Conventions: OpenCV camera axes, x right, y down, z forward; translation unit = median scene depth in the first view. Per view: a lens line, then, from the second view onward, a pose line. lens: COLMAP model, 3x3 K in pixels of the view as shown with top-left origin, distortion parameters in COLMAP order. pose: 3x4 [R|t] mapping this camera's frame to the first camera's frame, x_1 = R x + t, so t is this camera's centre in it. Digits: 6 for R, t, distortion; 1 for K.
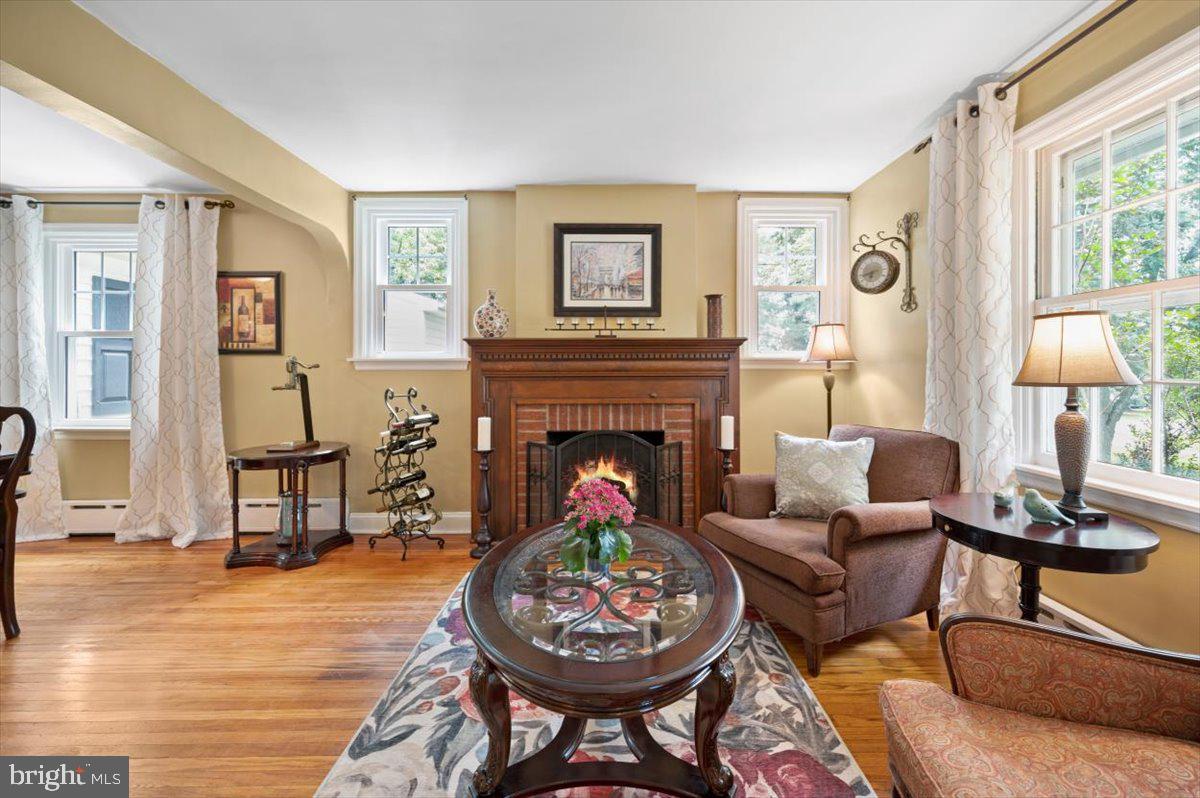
lens RADIAL K [[486.6, 0, 606.0], [0, 486.6, 364.4], [0, 0, 1]] dist [0.004632, -0.002142]
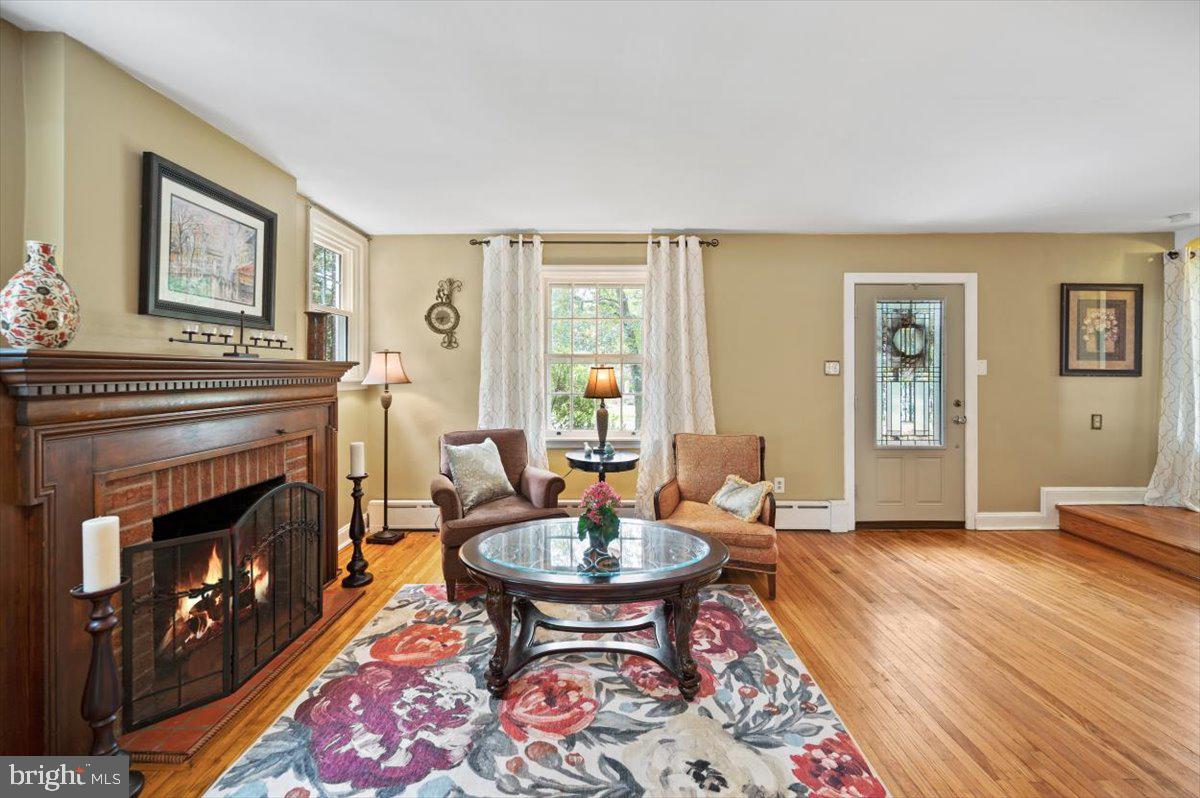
lens RADIAL K [[486.6, 0, 597.3], [0, 486.6, 373.2], [0, 0, 1]] dist [0.004632, -0.002142]
pose [[0.015870, -0.002103, 0.999872, -0.678697], [-0.009574, 0.999952, 0.002255, -0.037587], [-0.999828, -0.009609, 0.015849, 0.476181]]
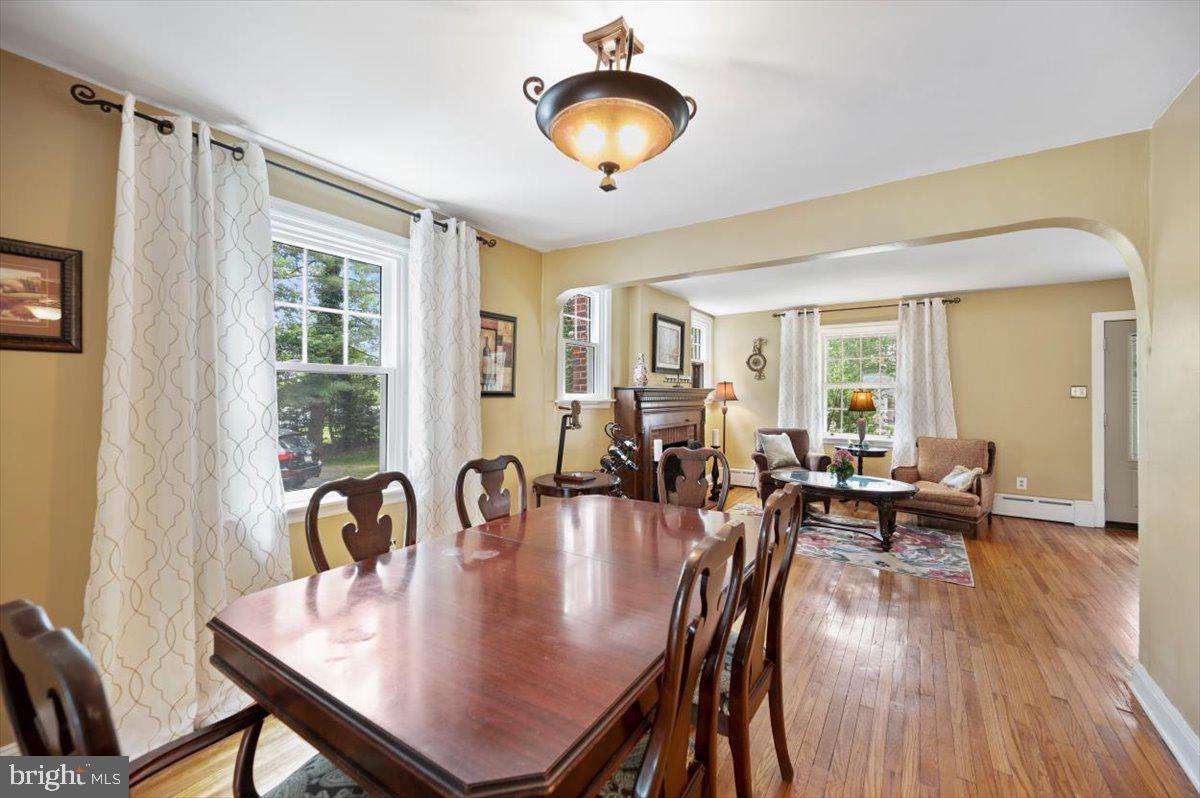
lens RADIAL K [[486.6, 0, 600.8], [0, 486.6, 387.9], [0, 0, 1]] dist [0.004632, -0.002142]
pose [[0.558388, 0.013040, 0.829478, -1.503886], [-0.012428, 0.999896, -0.007353, -0.036638], [-0.829487, -0.006203, 0.558492, 0.285469]]
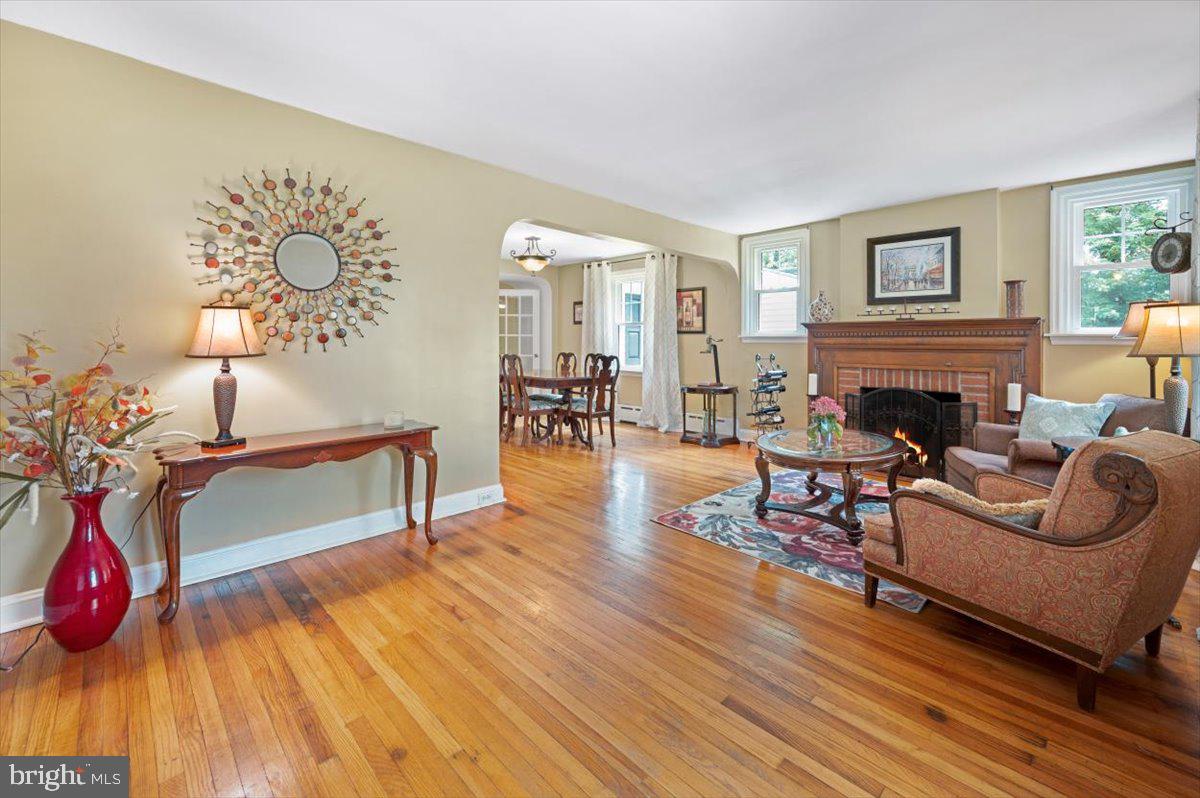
lens RADIAL K [[496.9, 0, 615.1], [0, 496.9, 341.2], [0, 0, 1]] dist [0.003925, -0.000257]
pose [[0.703717, 0.005044, -0.710463, 0.405679], [-0.000738, 0.999979, 0.006368, -0.003870], [0.710480, -0.003957, 0.703706, -0.527529]]
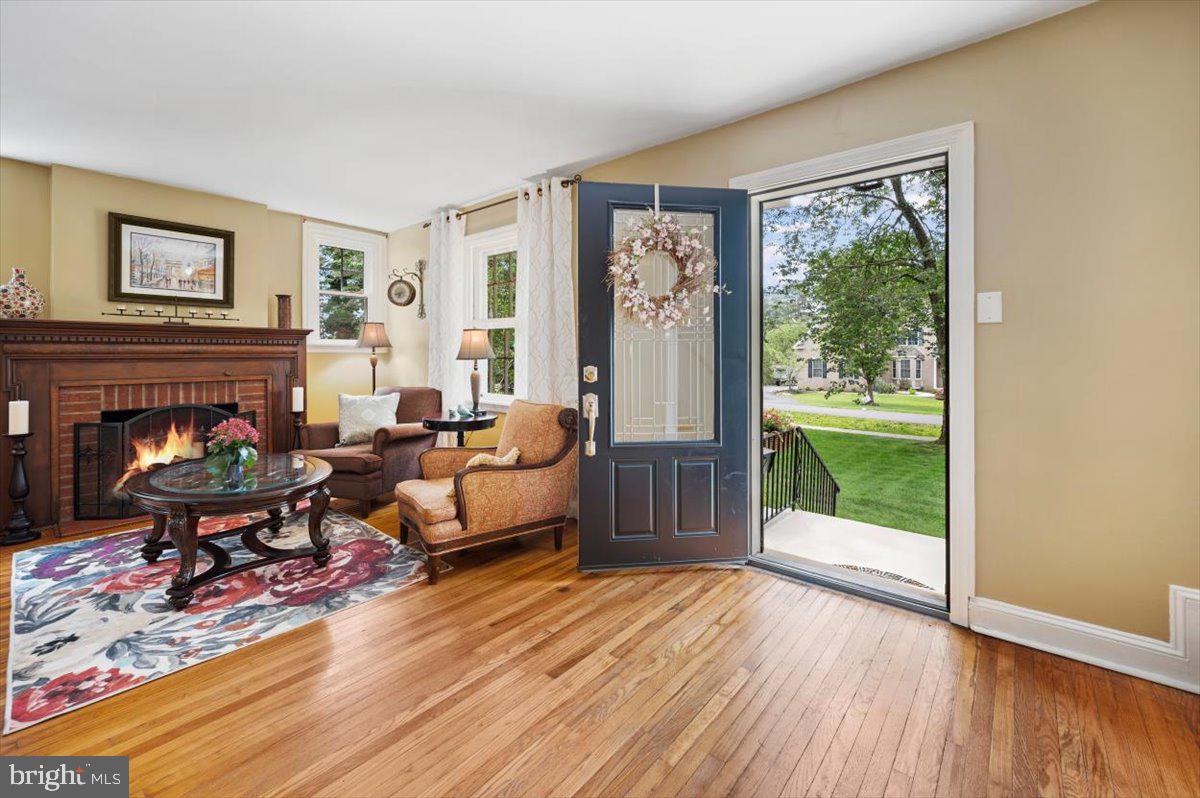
lens RADIAL K [[486.6, 0, 598.9], [0, 486.6, 359.3], [0, 0, 1]] dist [0.004632, -0.002142]
pose [[0.649062, -0.006703, 0.760706, -0.224221], [-0.008885, 0.999826, 0.016391, -0.000591], [-0.760684, -0.017397, 0.648889, -0.483856]]
